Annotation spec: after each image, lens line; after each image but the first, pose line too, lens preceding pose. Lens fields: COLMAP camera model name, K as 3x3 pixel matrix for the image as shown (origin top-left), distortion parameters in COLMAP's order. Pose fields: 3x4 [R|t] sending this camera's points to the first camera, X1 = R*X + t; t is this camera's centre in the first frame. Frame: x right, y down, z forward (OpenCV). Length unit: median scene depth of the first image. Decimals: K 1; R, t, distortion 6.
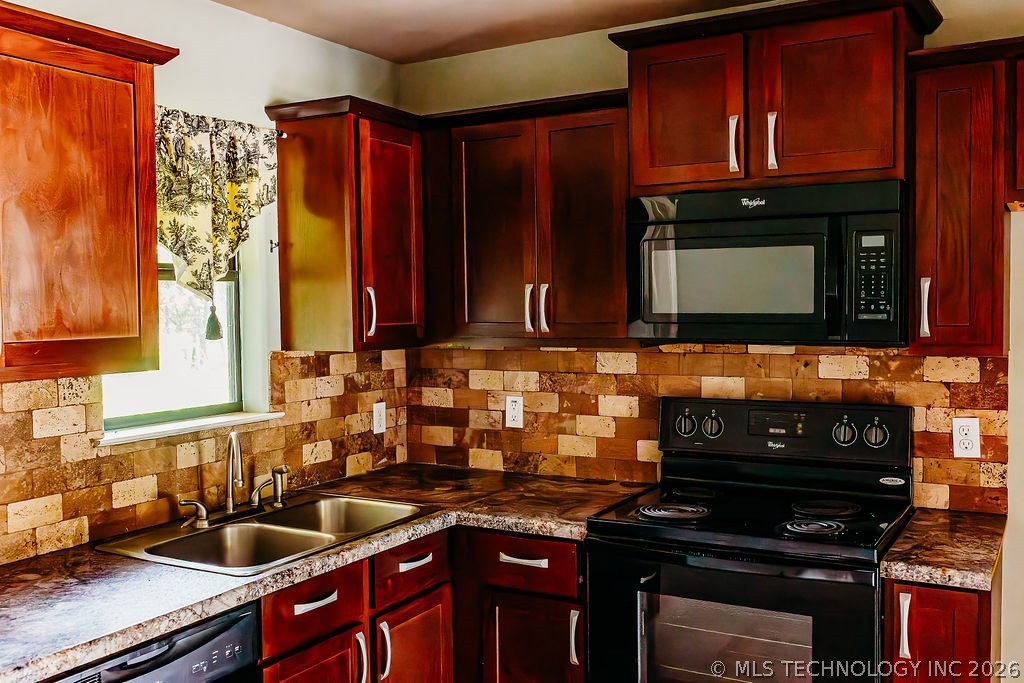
lens RADIAL K [[968.7, 0, 504.7], [0, 968.7, 343.9], [0, 0, 1]] dist [0.002812, -0.005389]
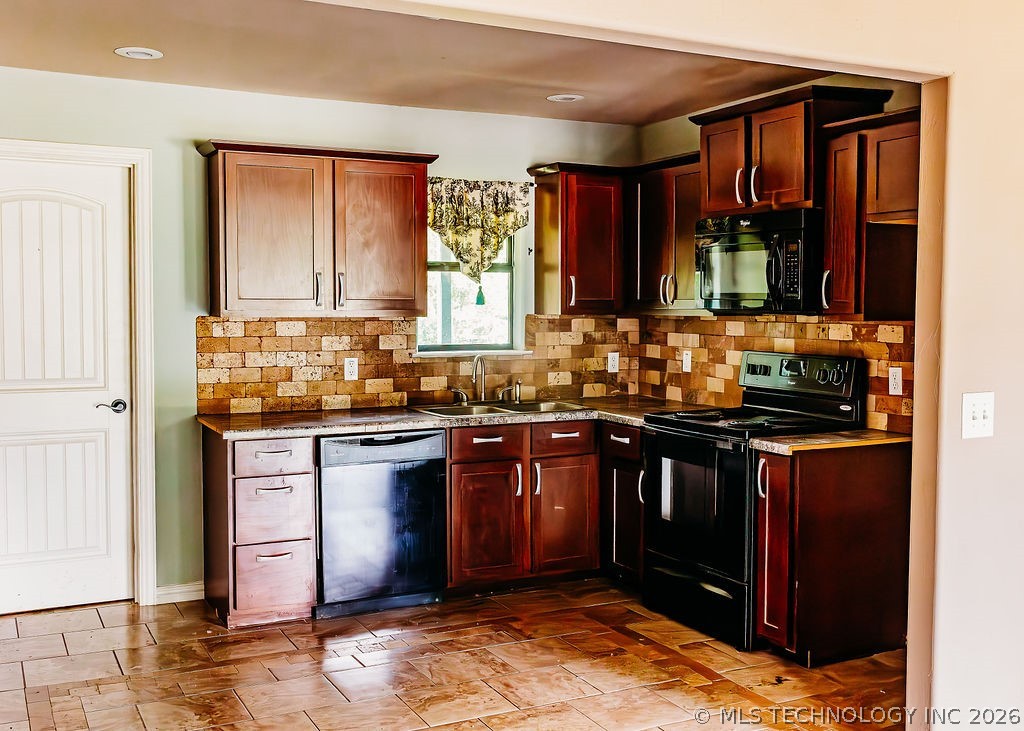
lens RADIAL K [[1074.4, 0, 541.1], [0, 1074.4, 366.3], [0, 0, 1]] dist [0.006919, 0.006267]
pose [[0.845313, 0.047748, -0.532134, 0.820958], [-0.036302, 0.998830, 0.031957, 0.039717], [0.533037, -0.007697, 0.846057, -0.597849]]
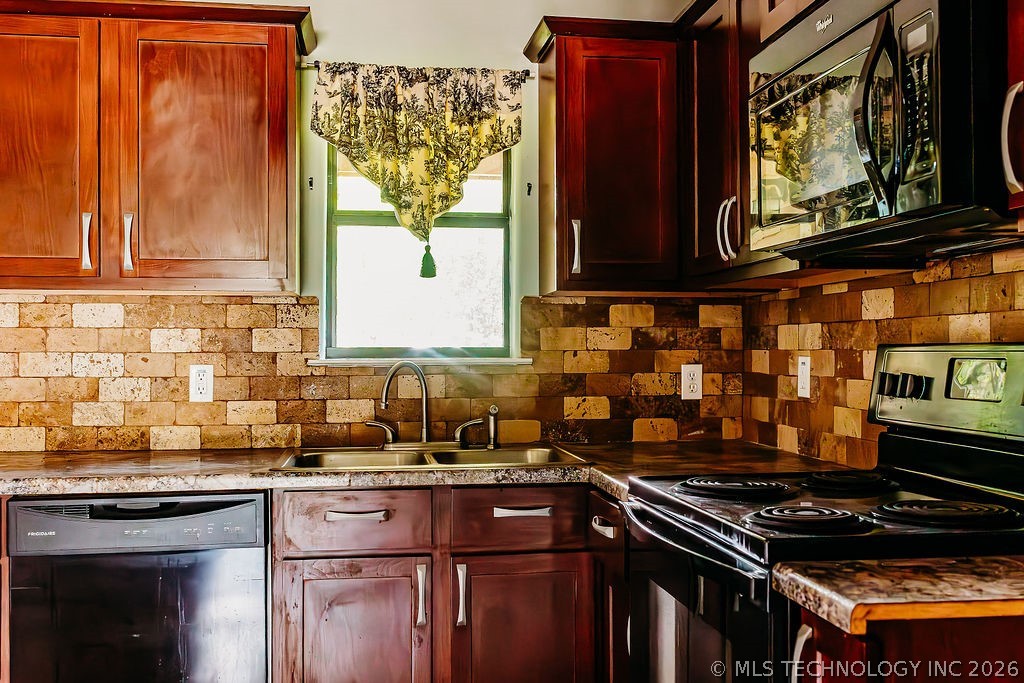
lens RADIAL K [[1031.3, 0, 504.2], [0, 1031.3, 339.0], [0, 0, 1]] dist [0.003756, -0.003334]
pose [[0.617607, 0.003303, -0.786480, 0.599586], [-0.040022, 0.998828, -0.027234, 0.085077], [0.785468, 0.048296, 0.617015, 0.361514]]
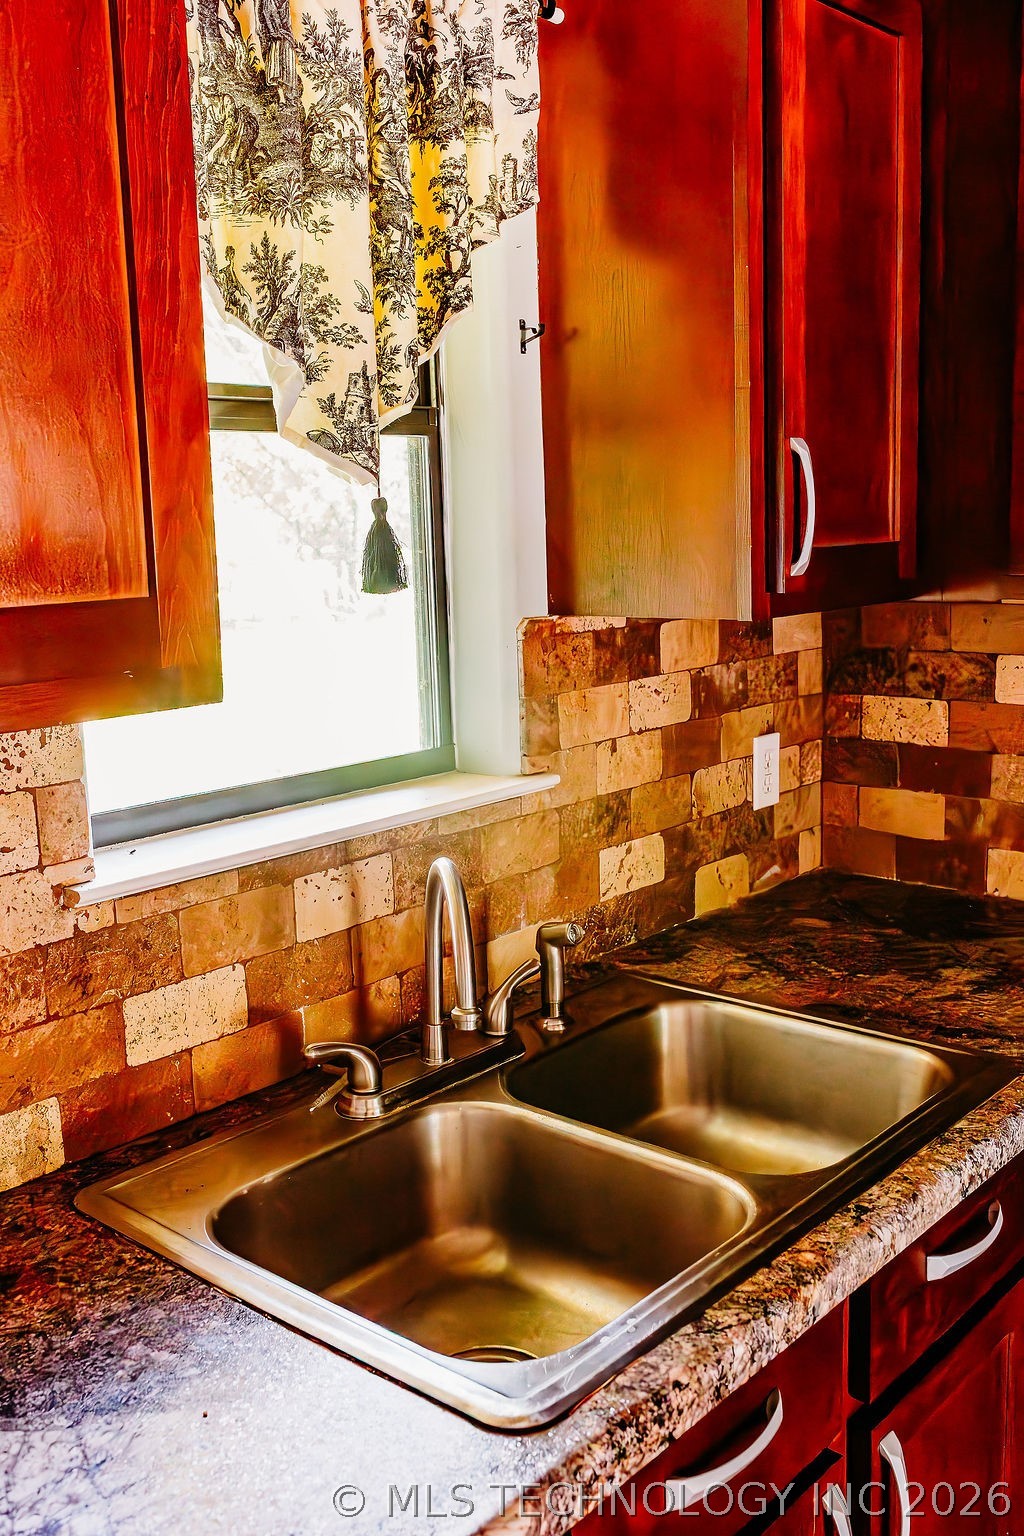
lens RADIAL K [[1460.9, 0, 506.2], [0, 1460.9, 771.1], [0, 0, 1]] dist [0.009663, -0.006916]
pose [[0.980492, 0.016004, -0.195906, -0.140960], [0.010606, 0.990920, 0.134036, -0.010639], [0.196272, -0.133499, 0.971419, 0.449786]]
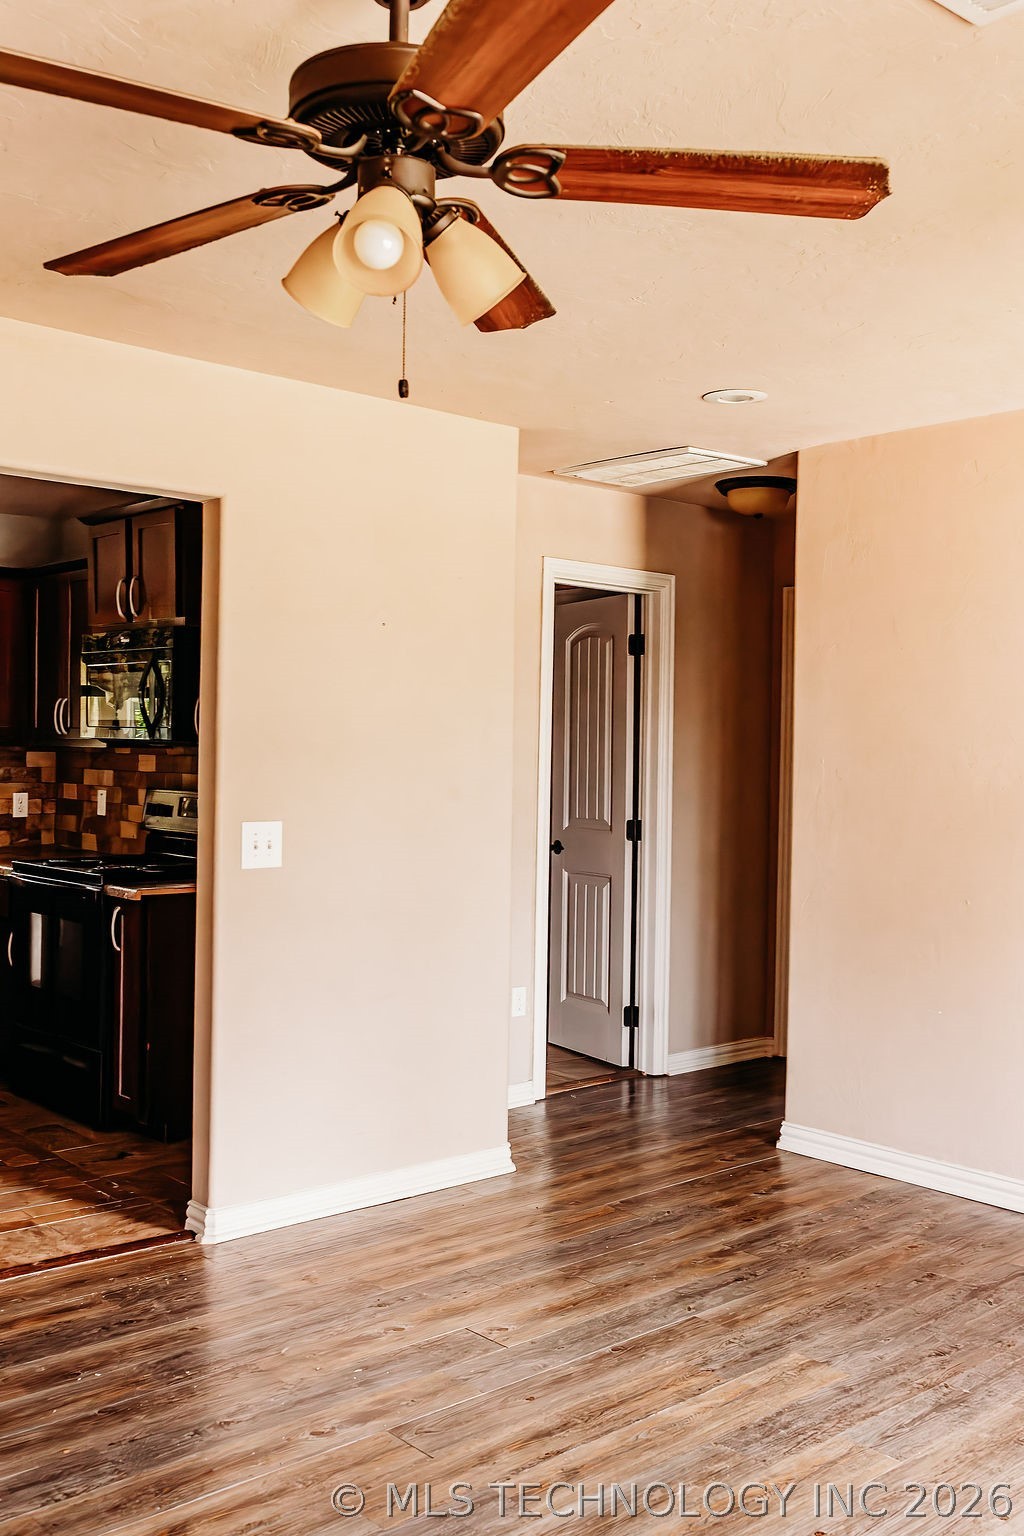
lens RADIAL K [[1473.3, 0, 518.3], [0, 1473.3, 765.5], [0, 0, 1]] dist [0.006797, -0.003131]
pose [[0.951616, 0.033018, -0.305510, 1.283314], [-0.042453, 0.998803, -0.024289, 0.054325], [0.304342, 0.036083, 0.951879, -0.739378]]
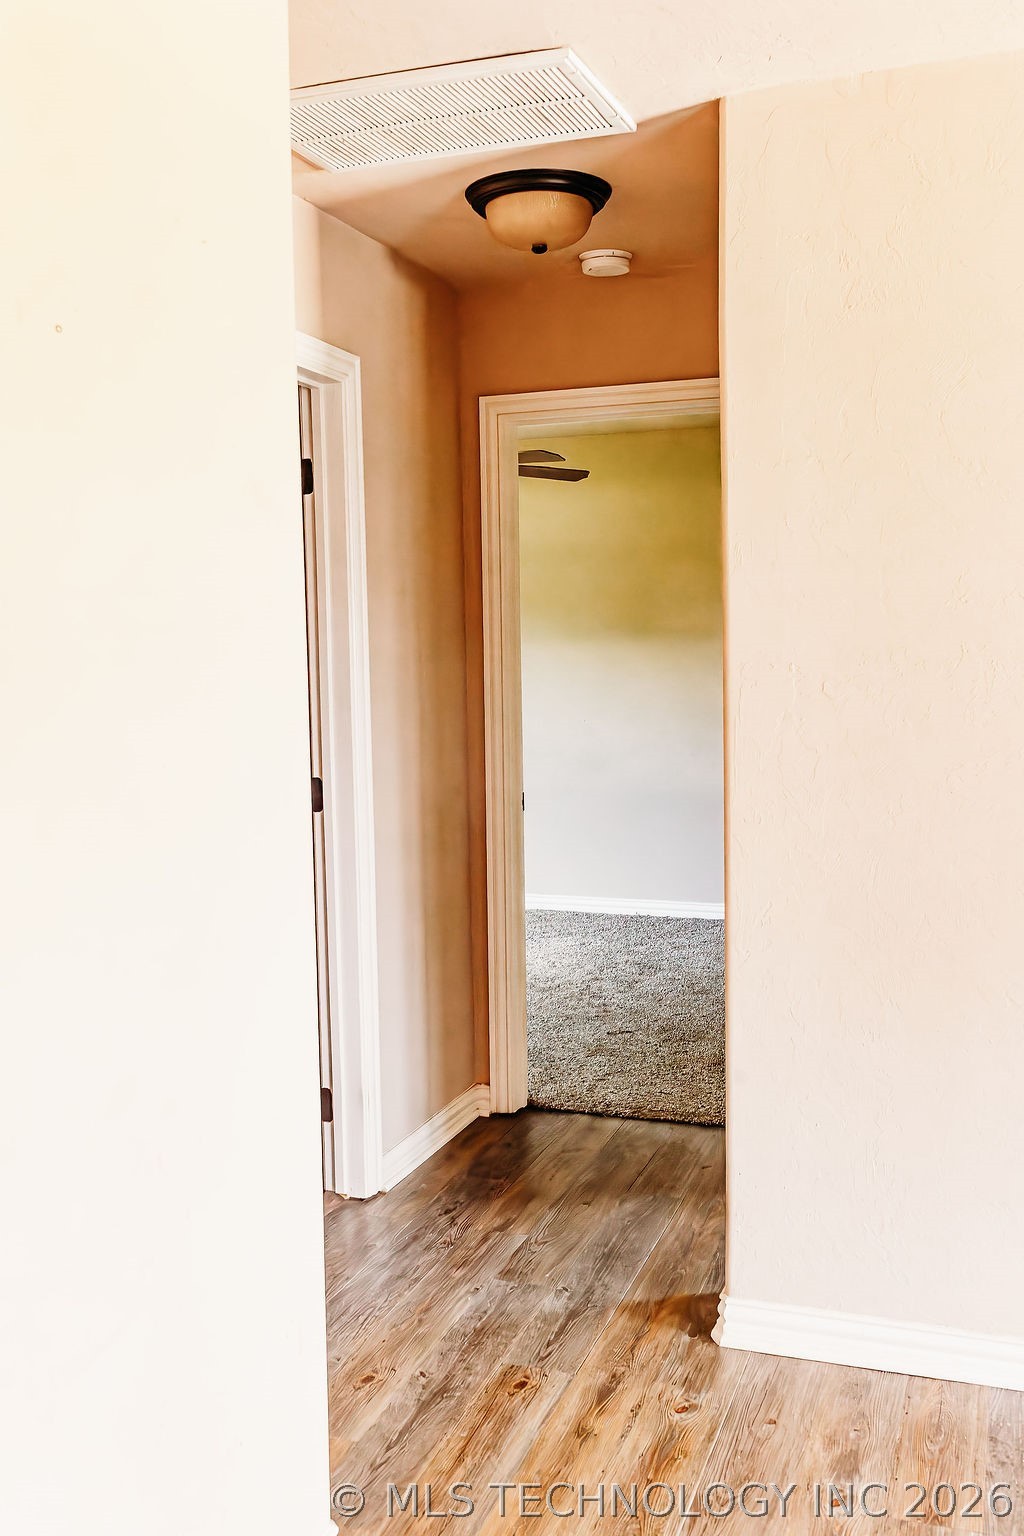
lens RADIAL K [[1473.3, 0, 518.3], [0, 1473.3, 765.5], [0, 0, 1]] dist [0.006797, -0.003131]
pose [[0.985141, -0.014397, 0.171144, 0.768797], [0.008332, 0.999313, 0.036105, 0.021191], [-0.171546, -0.034143, 0.984584, 0.059678]]
